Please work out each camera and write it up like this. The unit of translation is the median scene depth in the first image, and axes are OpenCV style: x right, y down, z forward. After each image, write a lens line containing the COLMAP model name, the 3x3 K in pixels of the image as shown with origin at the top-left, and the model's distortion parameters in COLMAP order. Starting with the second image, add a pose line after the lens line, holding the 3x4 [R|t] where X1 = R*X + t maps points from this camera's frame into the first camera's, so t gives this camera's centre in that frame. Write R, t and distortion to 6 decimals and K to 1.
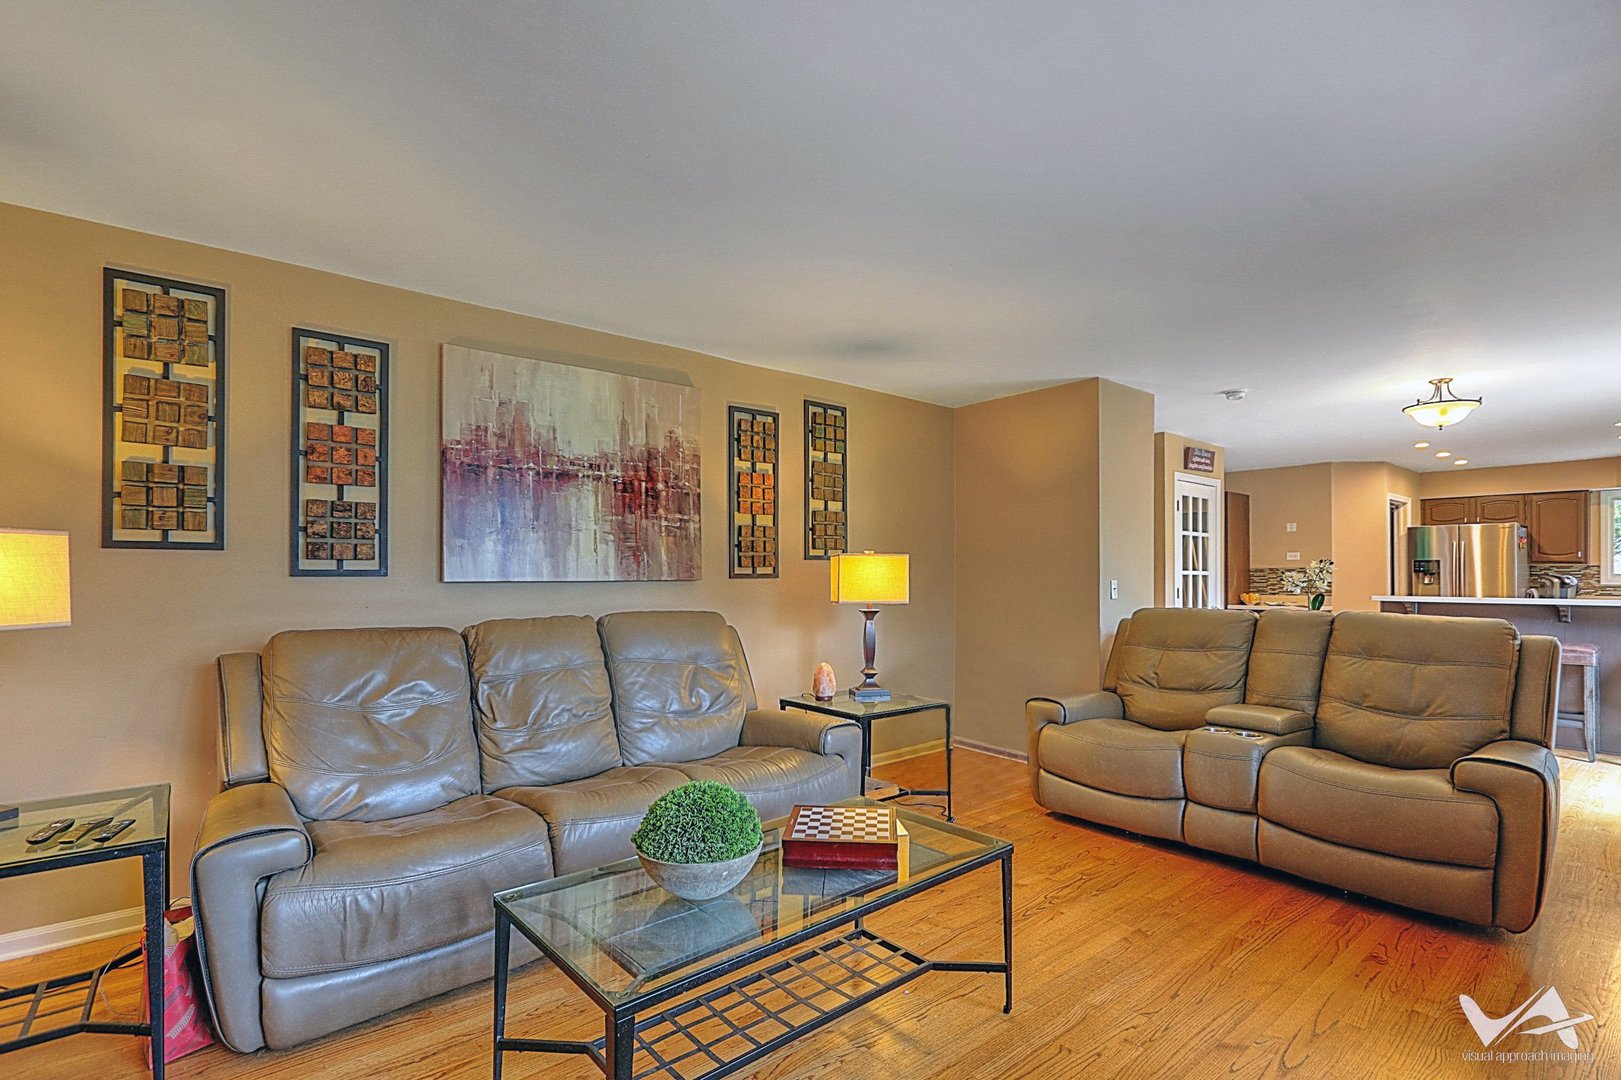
lens RADIAL K [[780.7, 0, 810.2], [0, 780.7, 562.6], [0, 0, 1]] dist [-0.002098, 0.000591]
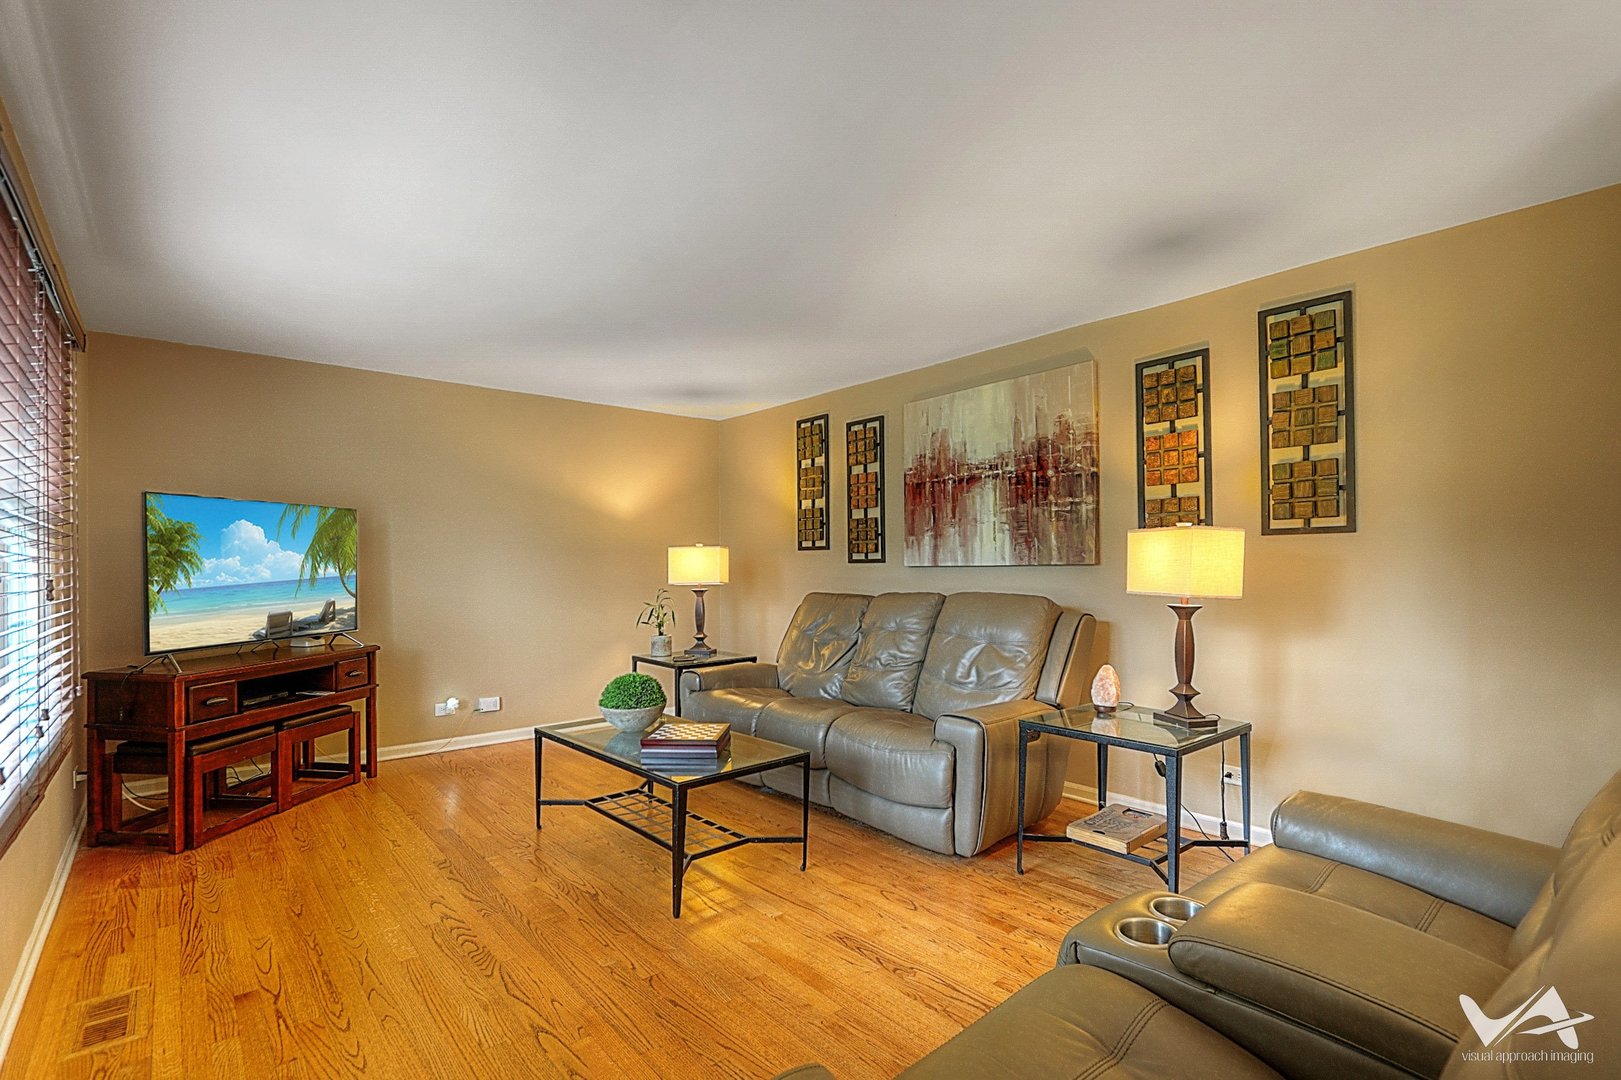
lens RADIAL K [[752.8, 0, 808.3], [0, 752.8, 550.8], [0, 0, 1]] dist [0.000121, -0.000160]
pose [[0.002329, -0.015721, -0.999874, 0.829405], [0.028641, 0.999467, -0.015648, 0.011139], [0.999587, -0.028601, 0.002778, 0.709327]]
